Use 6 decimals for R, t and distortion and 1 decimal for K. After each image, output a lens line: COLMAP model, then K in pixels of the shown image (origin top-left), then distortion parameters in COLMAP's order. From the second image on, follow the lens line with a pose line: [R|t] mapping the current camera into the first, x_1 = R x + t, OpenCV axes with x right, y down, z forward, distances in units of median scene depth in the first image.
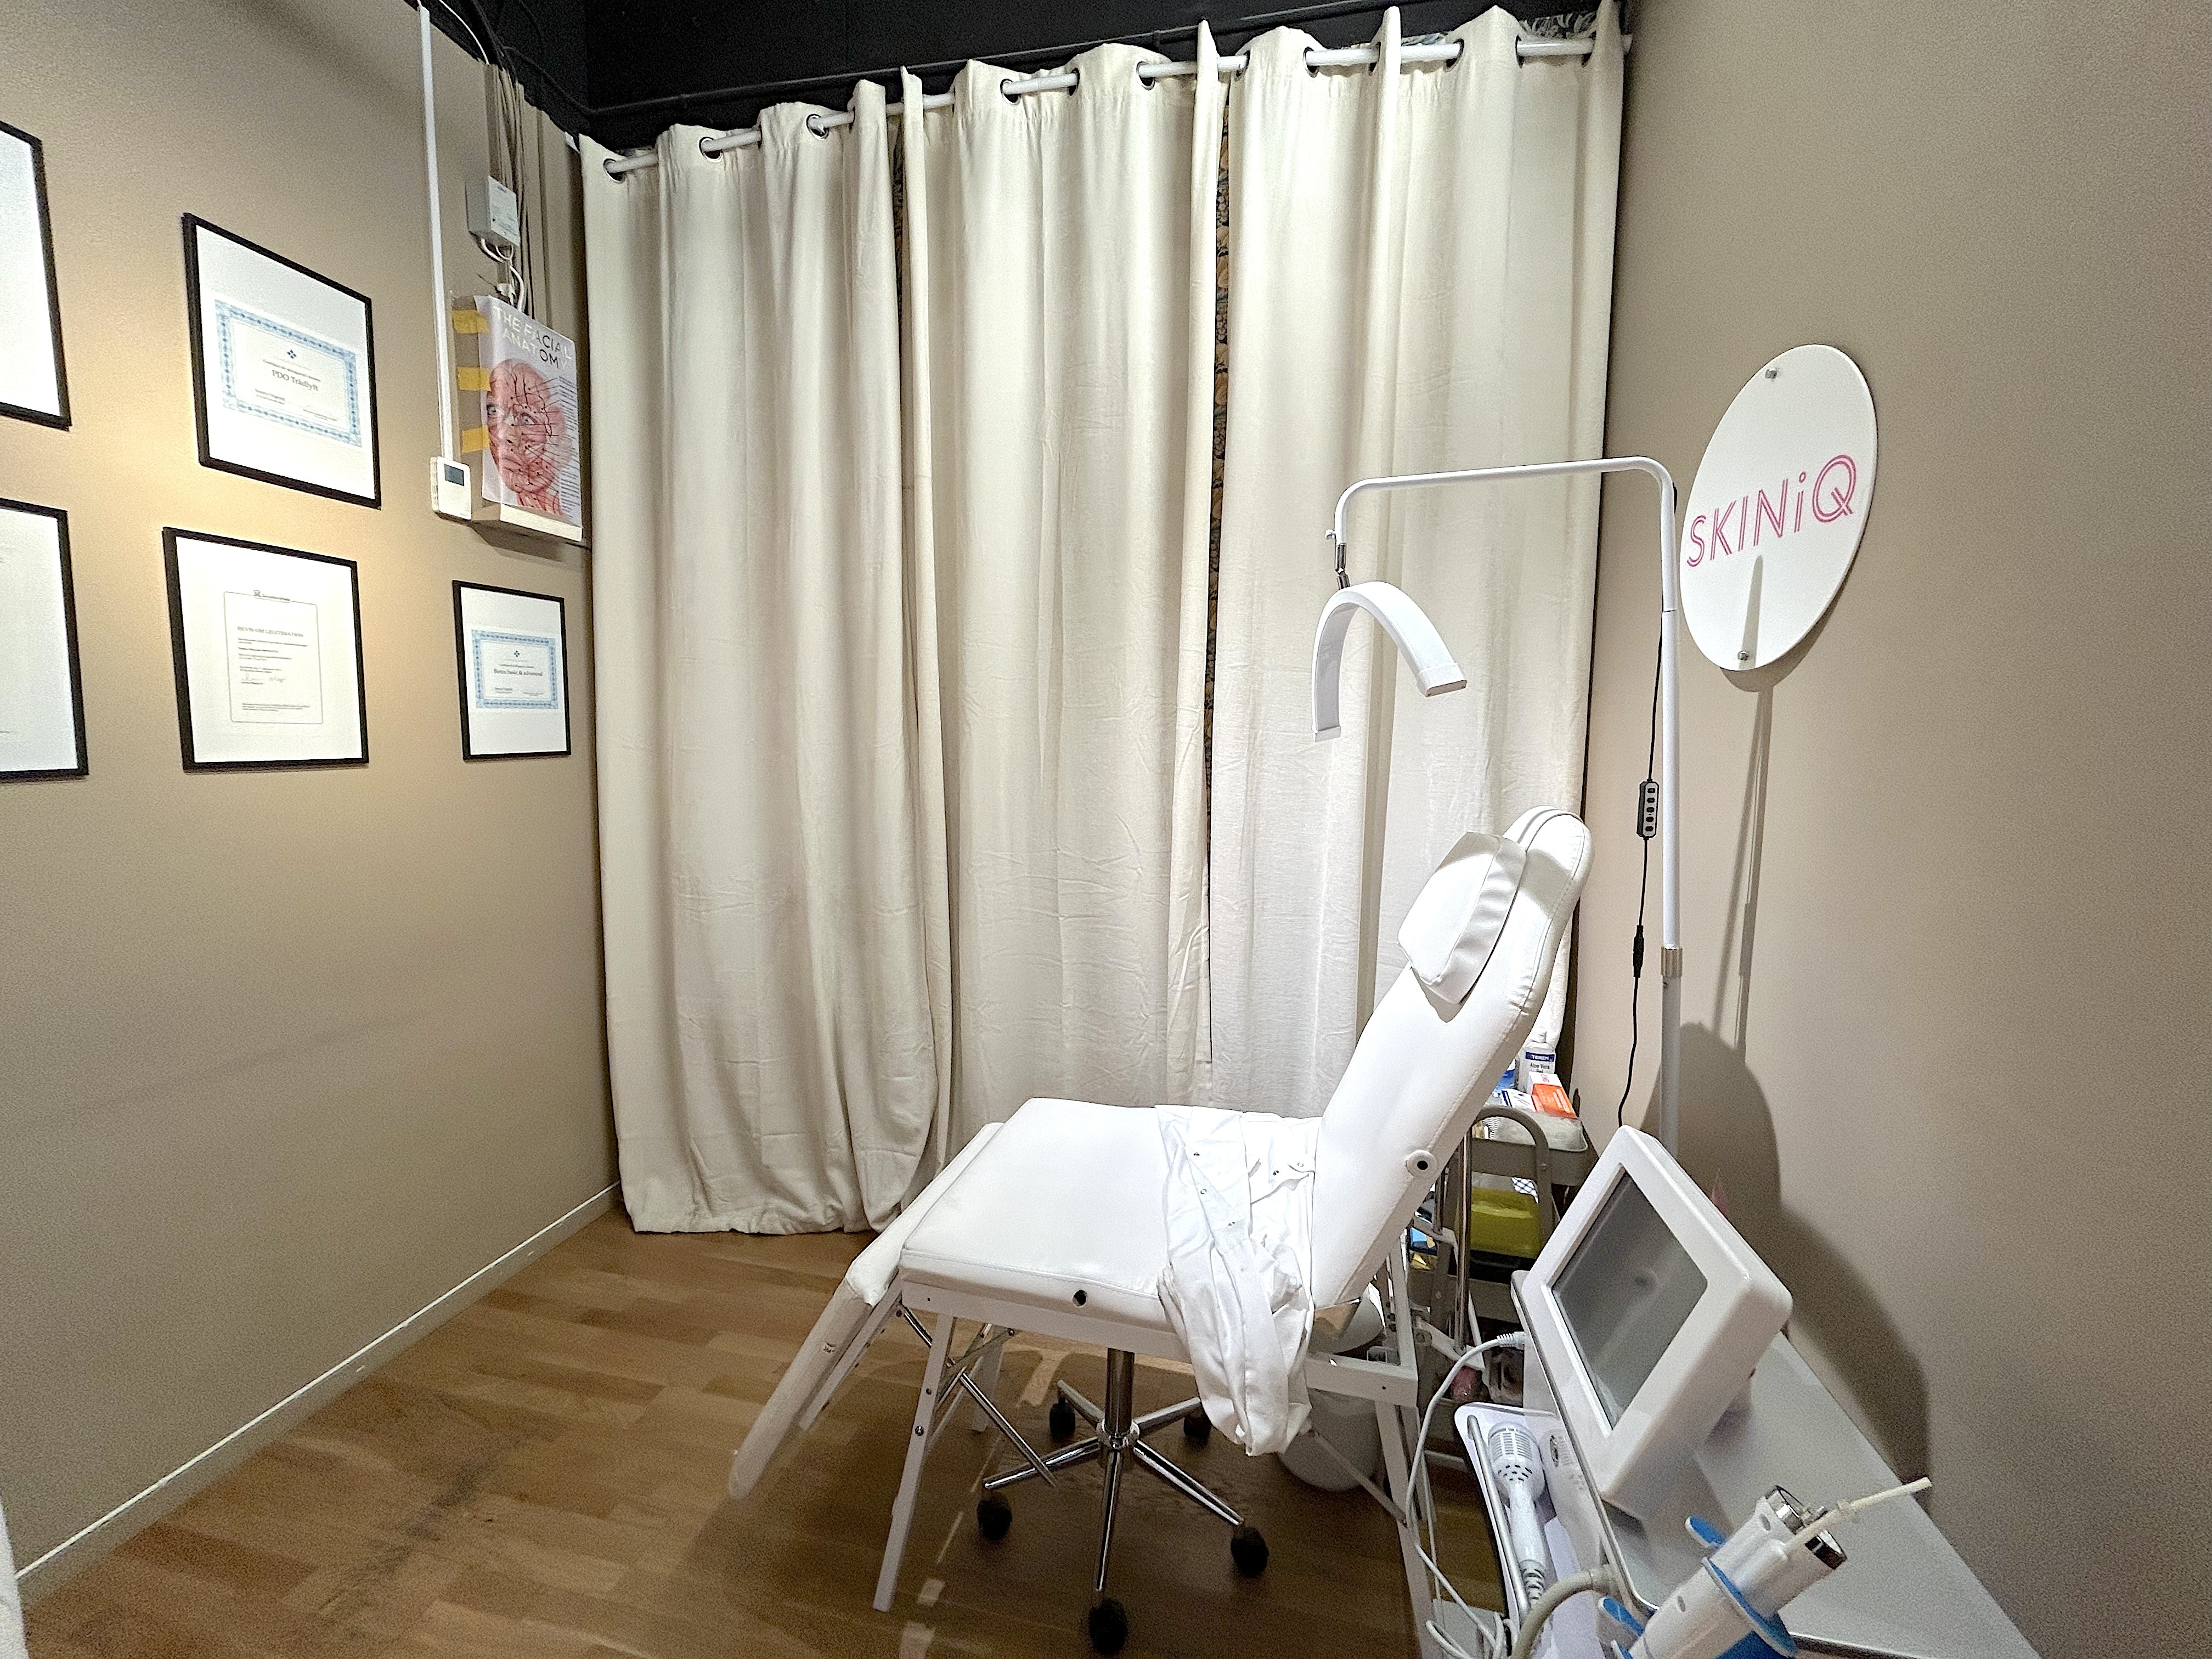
lens RADIAL K [[891.2, 0, 1101.9], [0, 891.2, 826.1], [0, 0, 1]] dist [-0.001829, 0.000008]
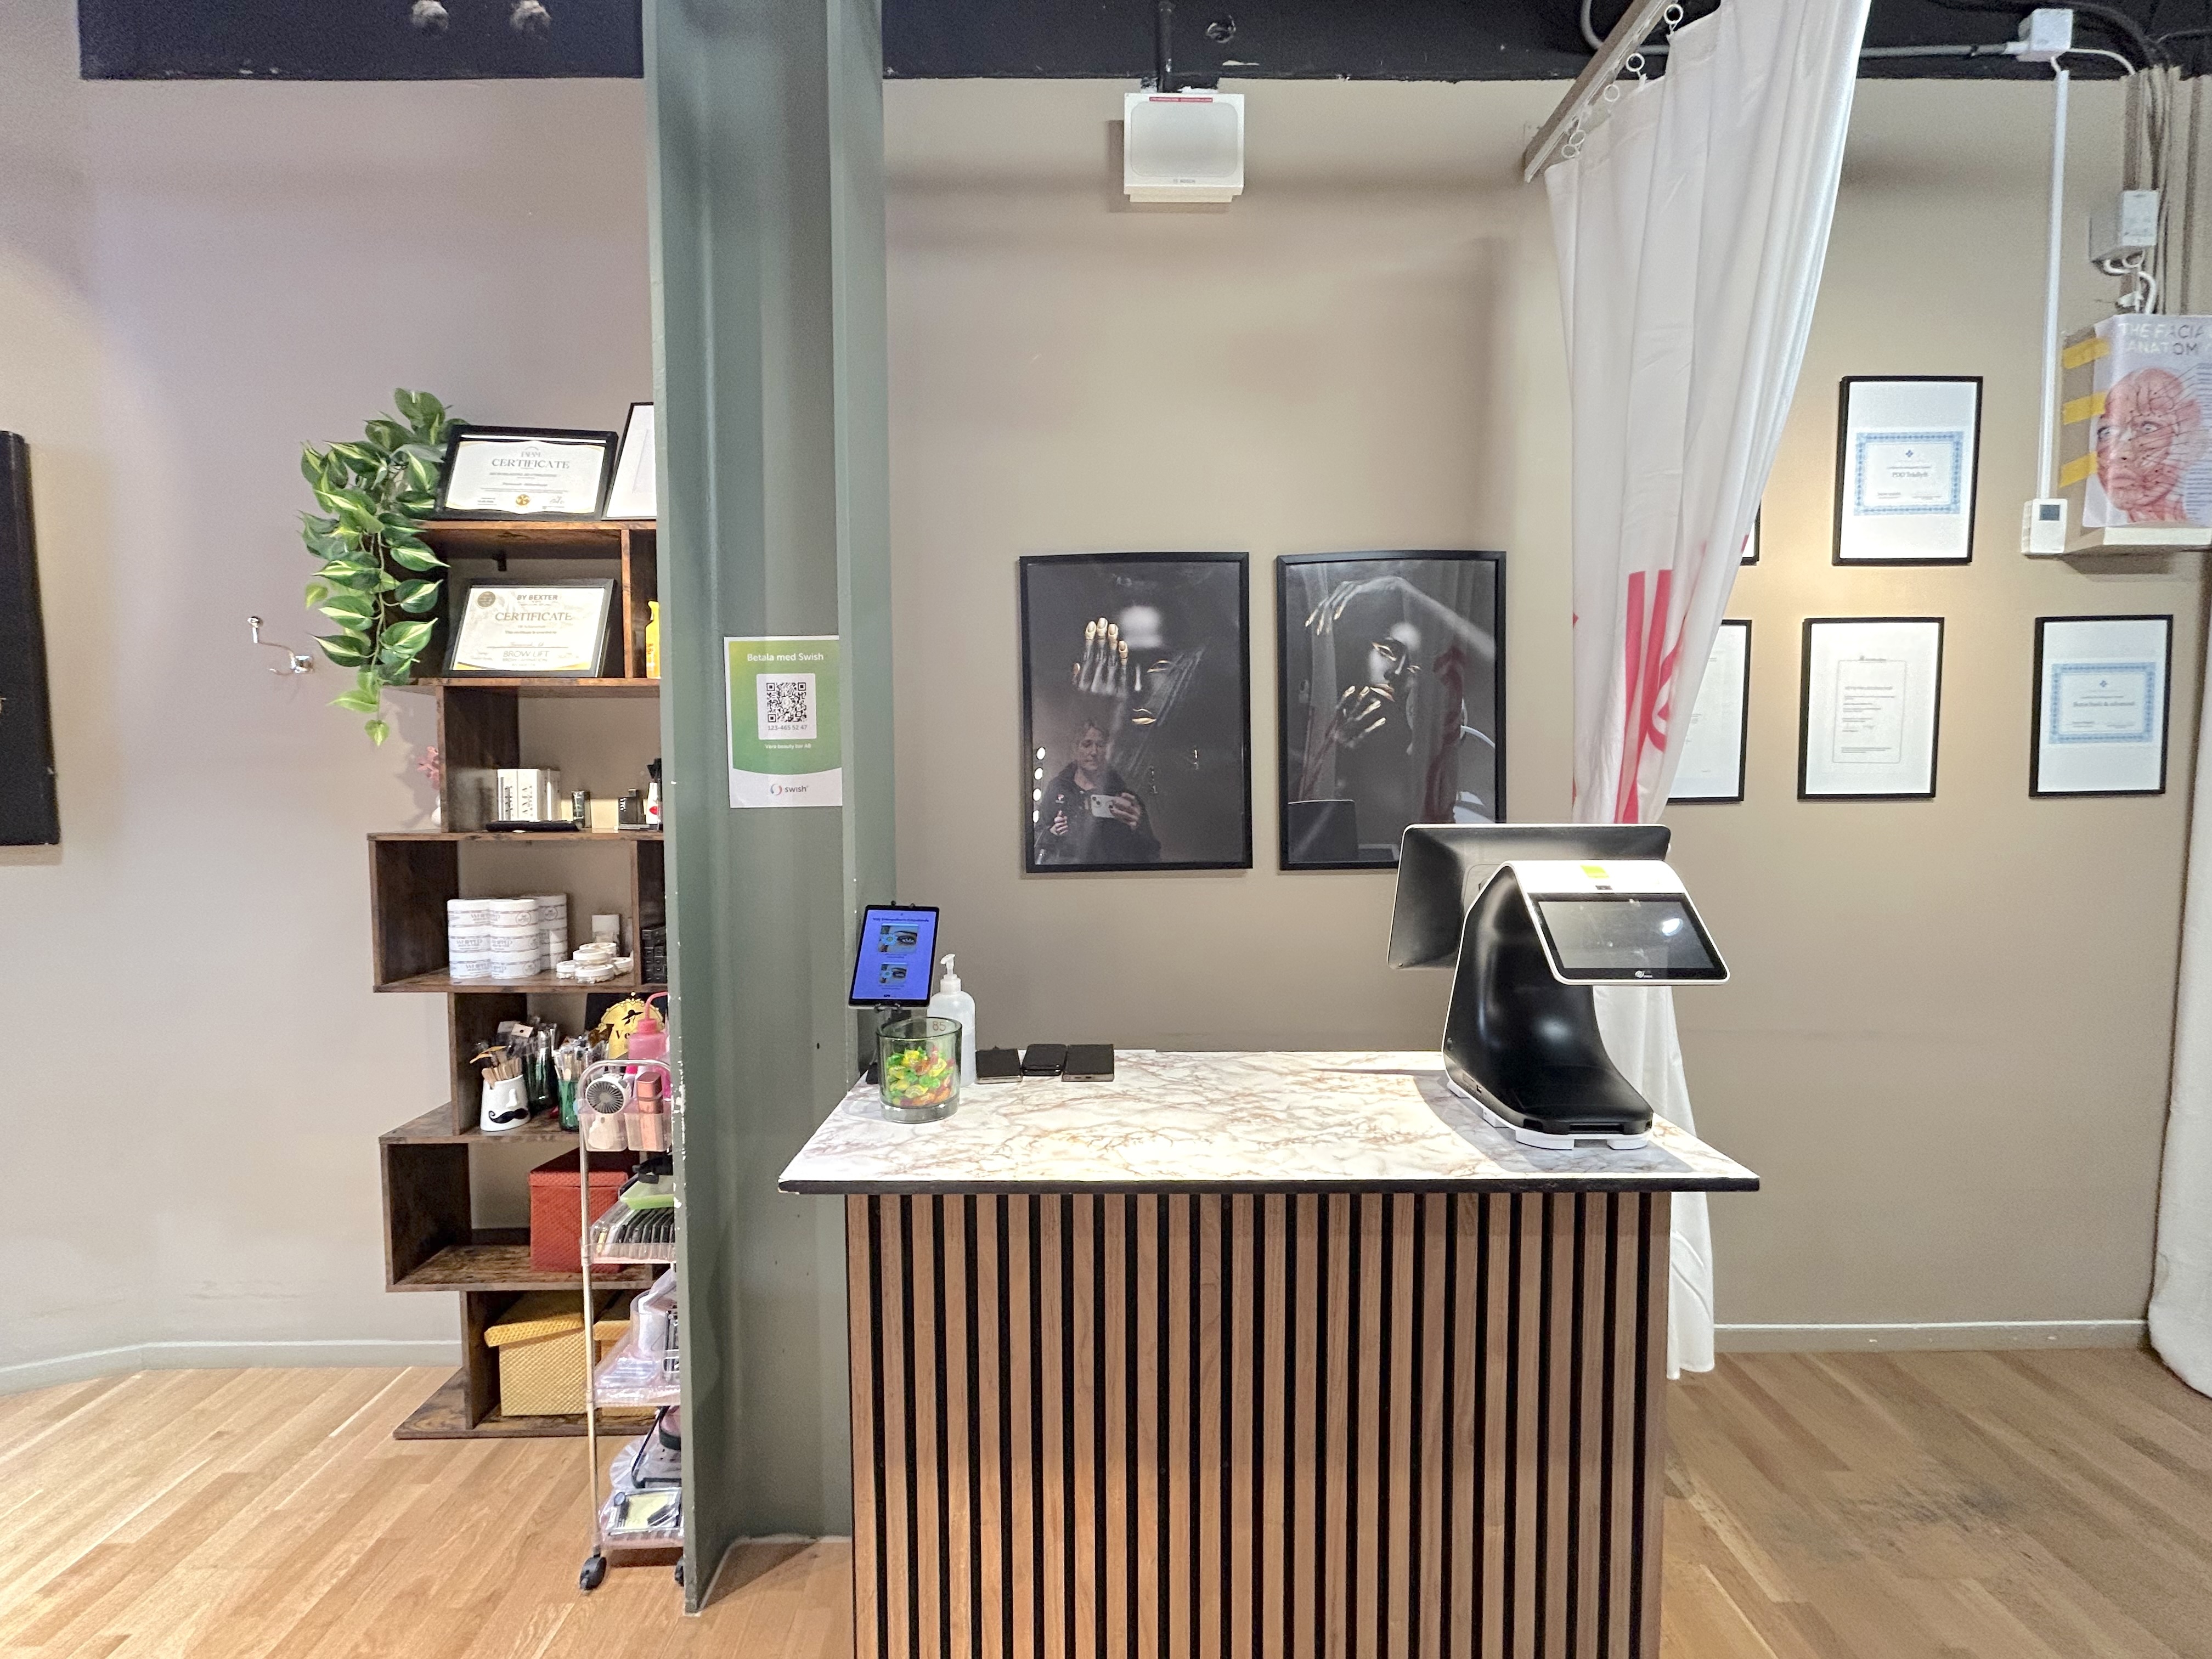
lens RADIAL K [[891.2, 0, 1101.9], [0, 891.2, 826.1], [0, 0, 1]] dist [-0.001829, 0.000008]
pose [[0.223231, 0.025071, -0.974443, 0.017709], [-0.092837, 0.995672, 0.004350, 0.050546], [0.970335, 0.089493, 0.224593, -0.223578]]
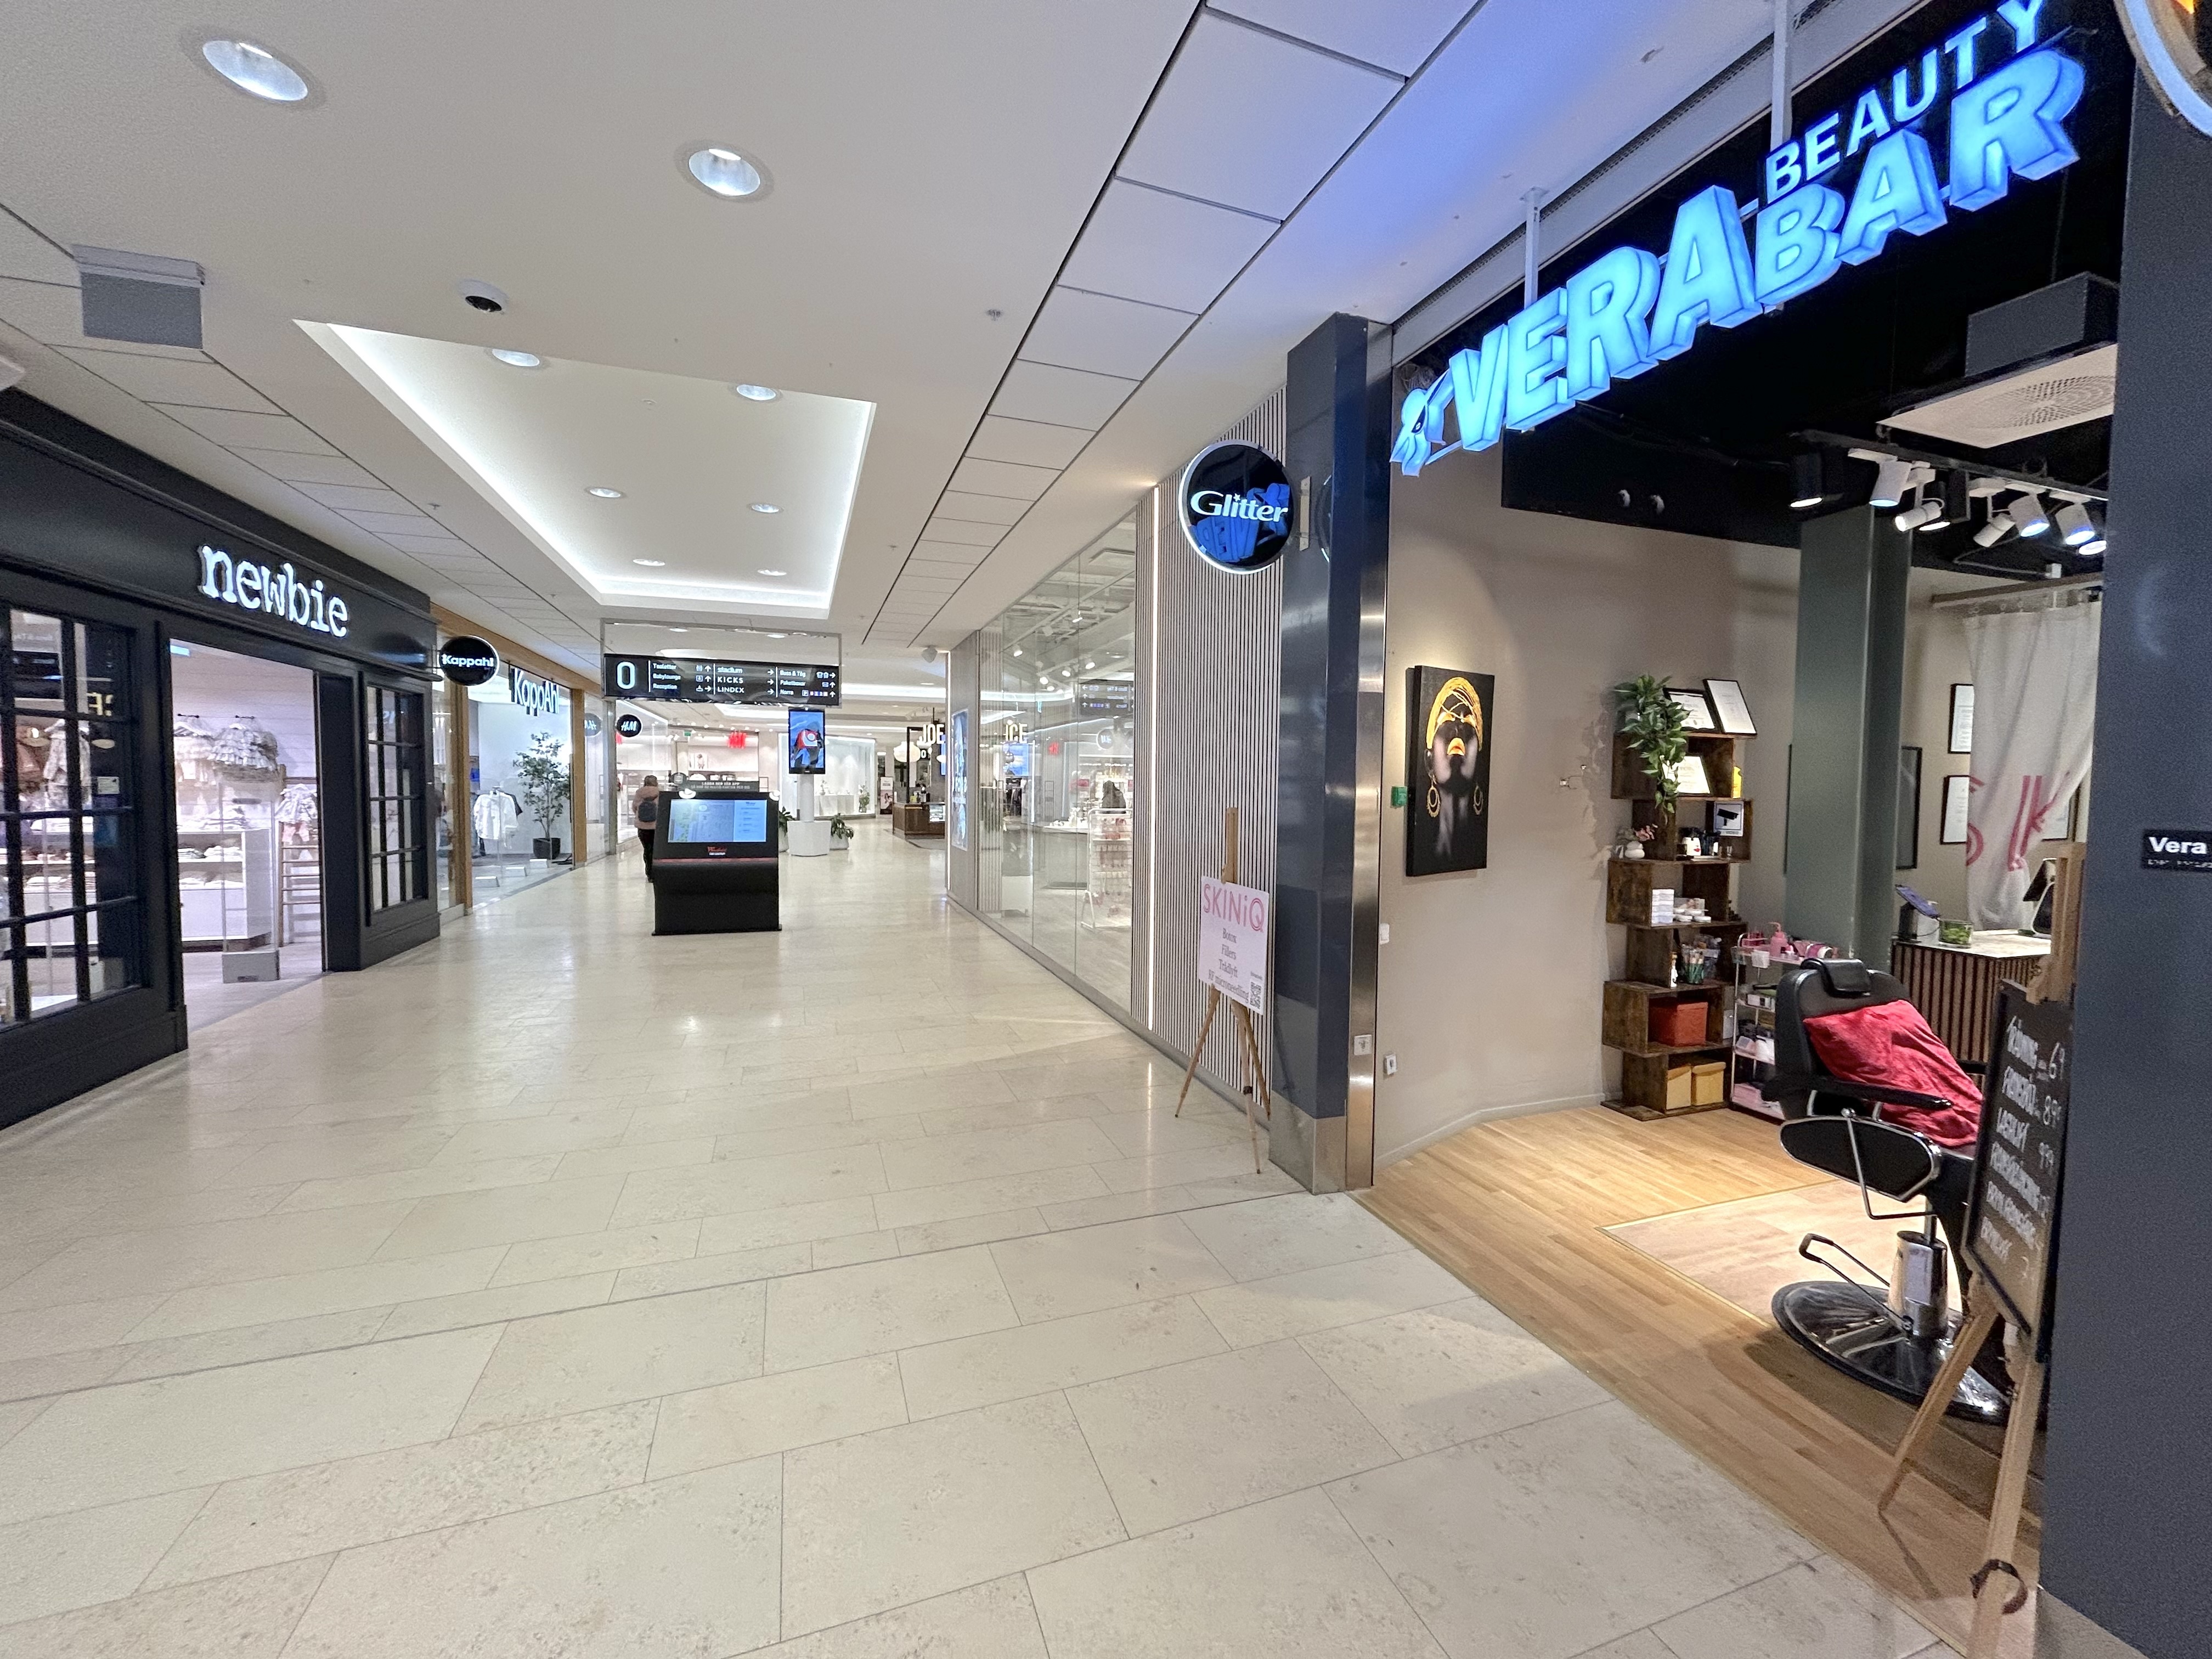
lens RADIAL K [[886.9, 0, 1106.0], [0, 886.9, 829.5], [0, 0, 1]] dist [0.000194, -0.006337]
pose [[0.530382, 0.035149, -0.847030, 0.076036], [-0.090713, 0.995757, -0.015481, 0.208508], [0.842891, 0.085047, 0.531320, -3.047215]]
